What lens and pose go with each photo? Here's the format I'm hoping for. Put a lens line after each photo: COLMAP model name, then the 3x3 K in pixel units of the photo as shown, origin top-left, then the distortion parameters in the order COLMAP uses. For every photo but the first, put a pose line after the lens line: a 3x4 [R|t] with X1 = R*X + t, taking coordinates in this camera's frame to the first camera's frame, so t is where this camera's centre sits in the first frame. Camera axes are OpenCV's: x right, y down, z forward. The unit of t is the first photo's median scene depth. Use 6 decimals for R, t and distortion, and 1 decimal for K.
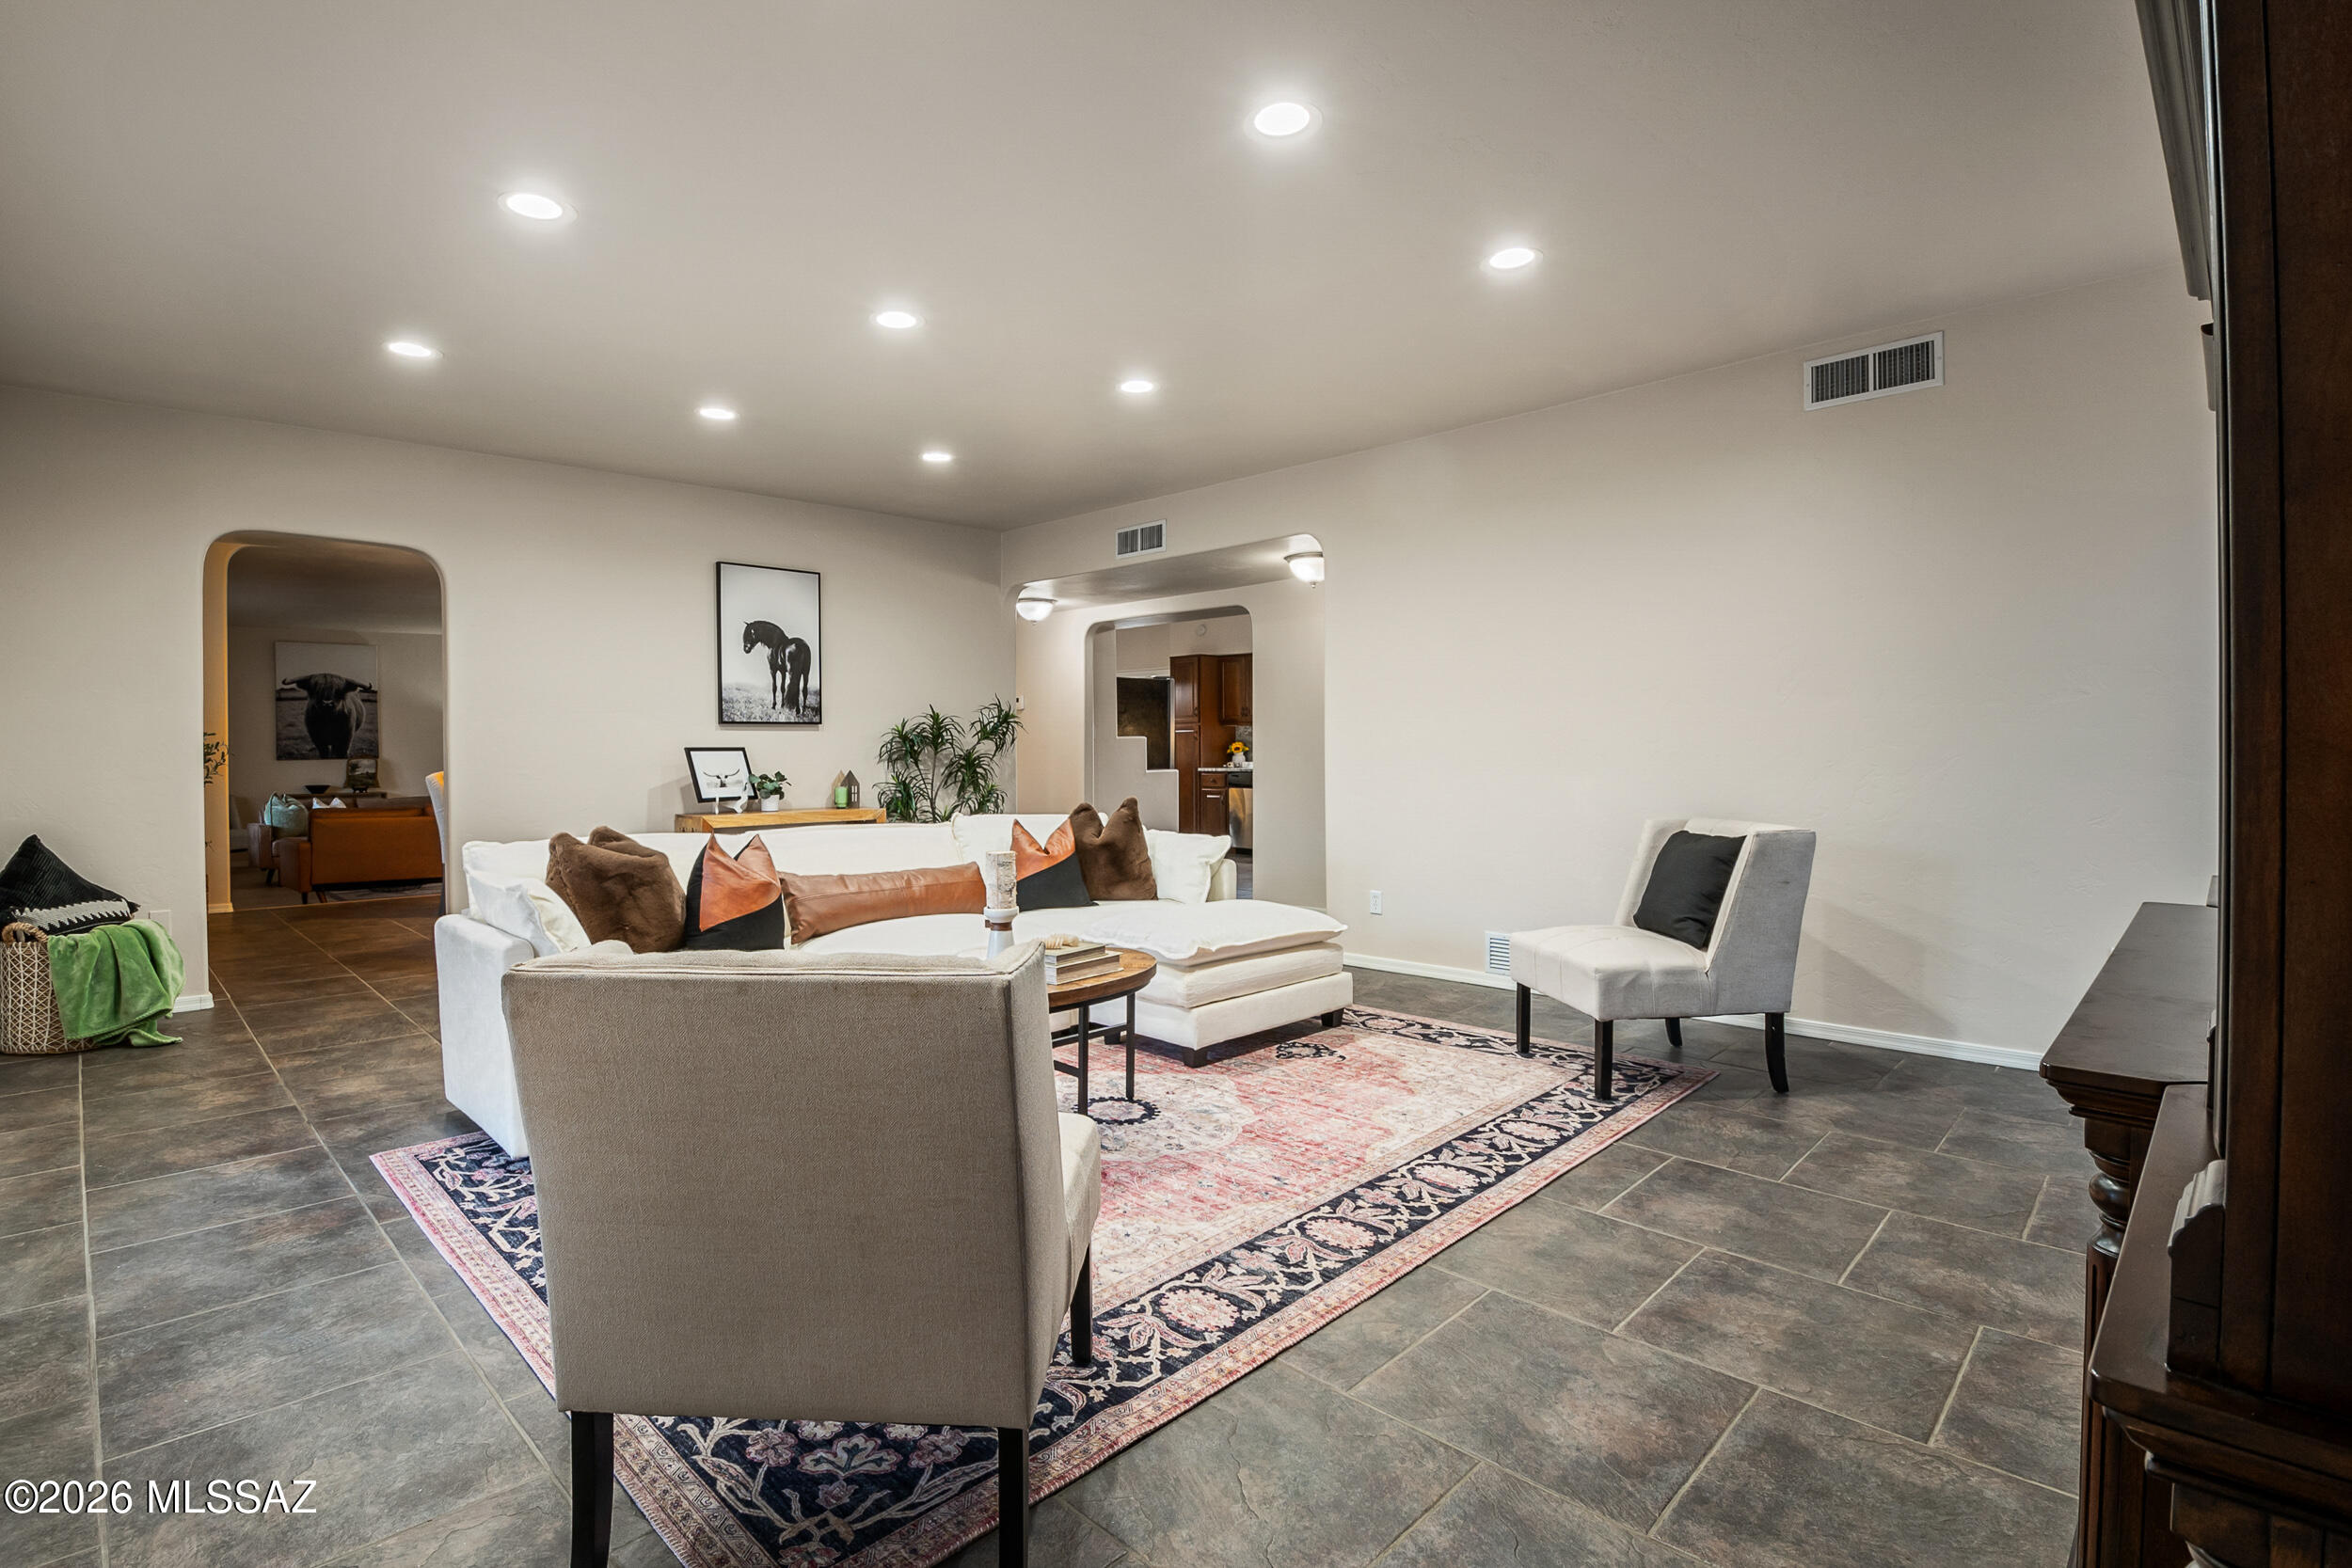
lens RADIAL K [[1095.7, 0, 1143.1], [0, 1095.7, 738.1], [0, 0, 1]] dist [-0.010694, -0.000664]
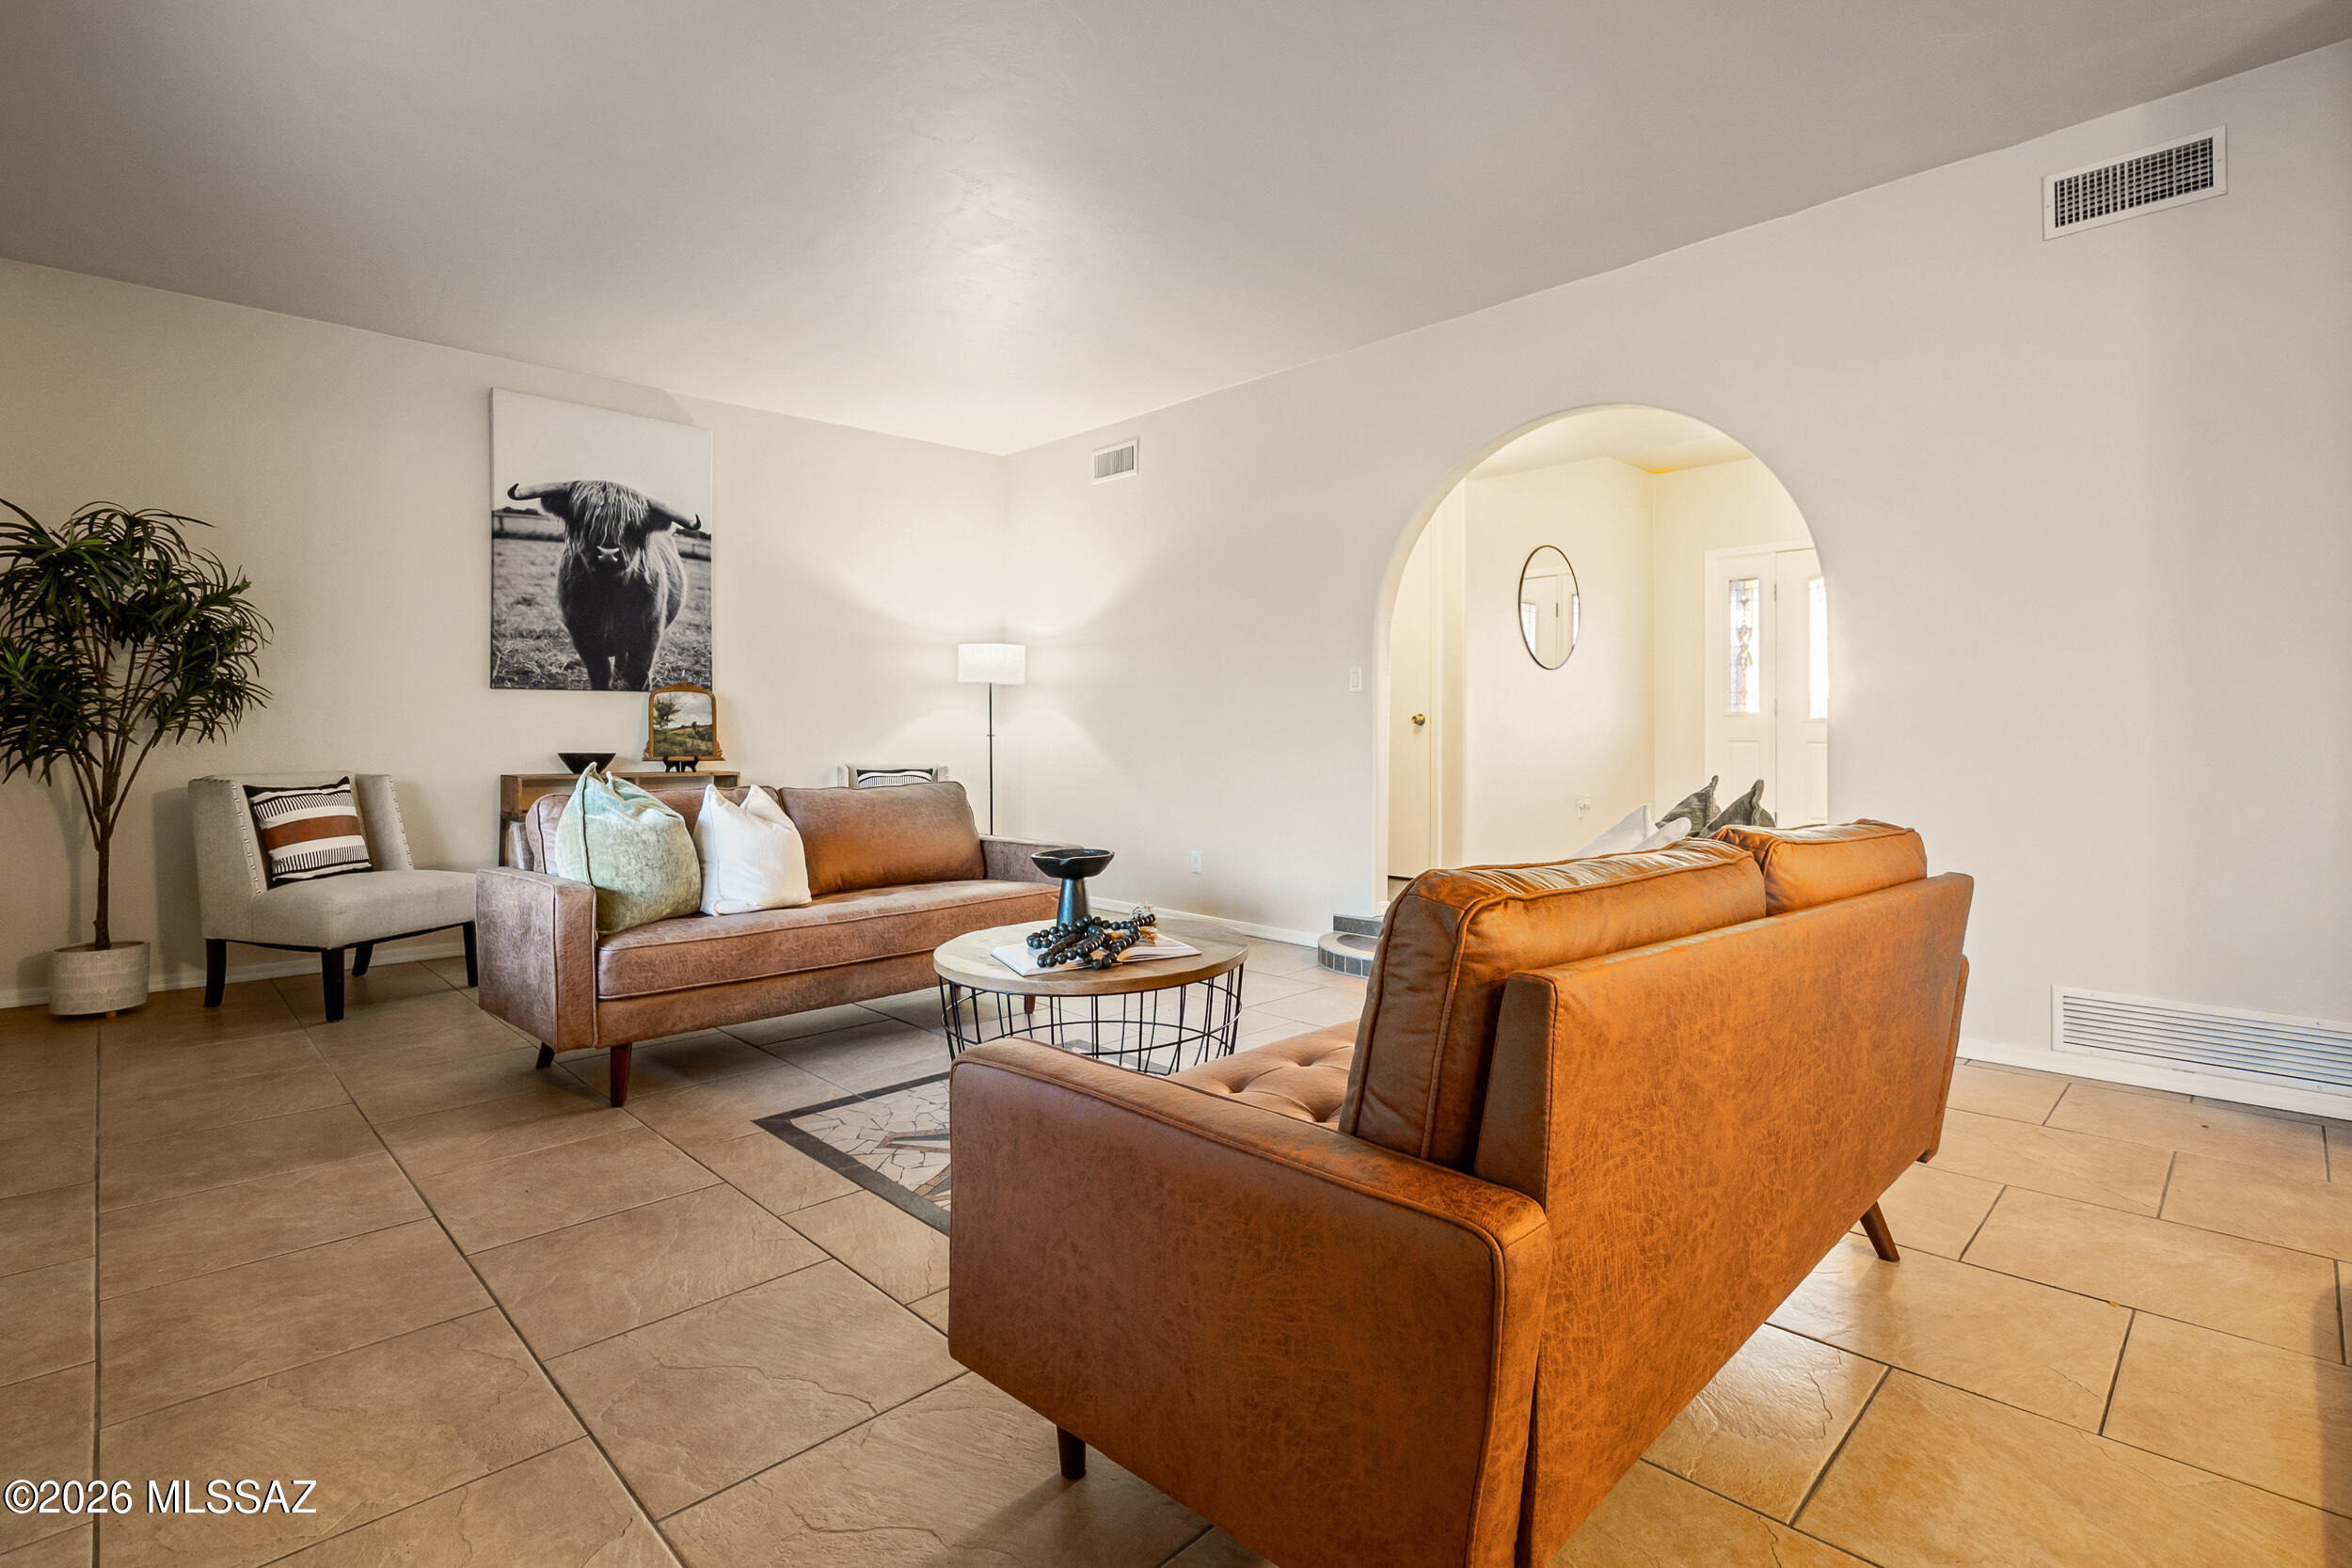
lens RADIAL K [[1088.0, 0, 1179.9], [0, 1088.0, 733.9], [0, 0, 1]] dist [-0.005436, -0.001114]
pose [[0.999906, 0.007887, -0.011209, -0.524350], [-0.007877, 0.999969, 0.000934, 0.033566], [0.011216, -0.000845, 0.999937, 0.588277]]
